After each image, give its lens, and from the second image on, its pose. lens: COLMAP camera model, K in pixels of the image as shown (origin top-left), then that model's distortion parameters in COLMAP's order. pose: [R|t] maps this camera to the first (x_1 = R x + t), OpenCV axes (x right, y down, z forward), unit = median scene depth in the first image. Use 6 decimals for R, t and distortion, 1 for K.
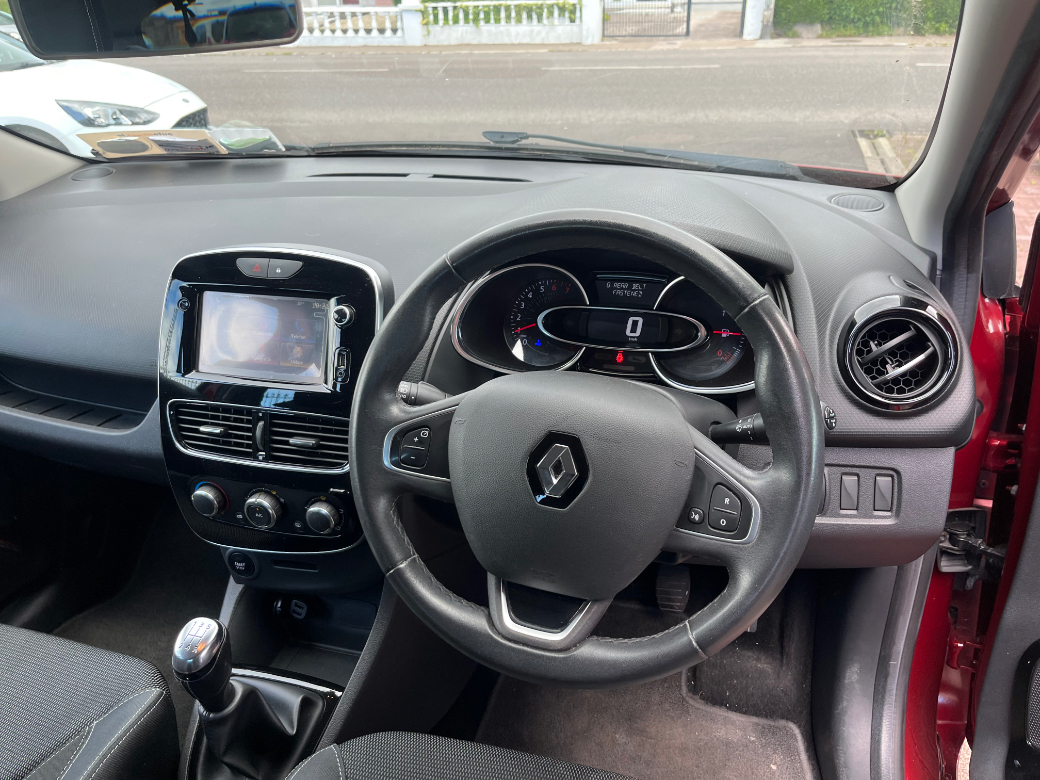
lens RADIAL K [[794.7, 0, 520.0], [0, 794.7, 390.0], [0, 0, 1]] dist [0.053600, -0.000906]
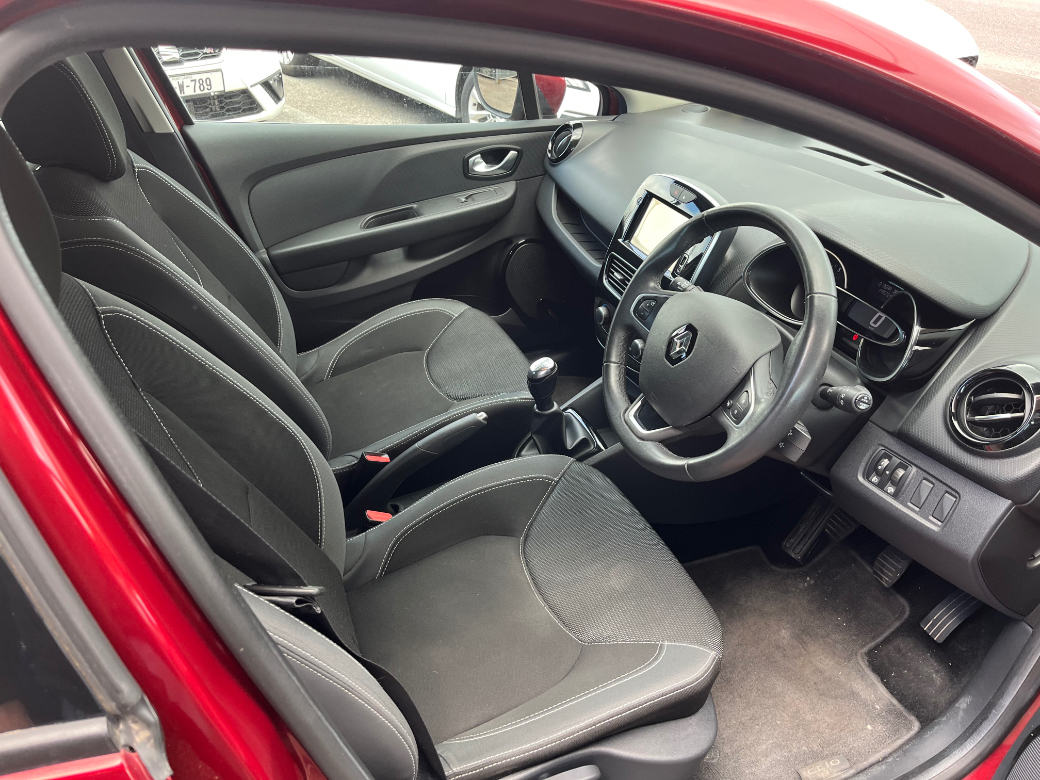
lens RADIAL K [[794.7, 0, 520.0], [0, 794.7, 390.0], [0, 0, 1]] dist [0.053600, -0.000906]
pose [[0.606296, 0.456483, -0.651175, 0.692717], [-0.401528, 0.882522, 0.244805, -0.065131], [0.686425, 0.113041, 0.718361, -0.321692]]
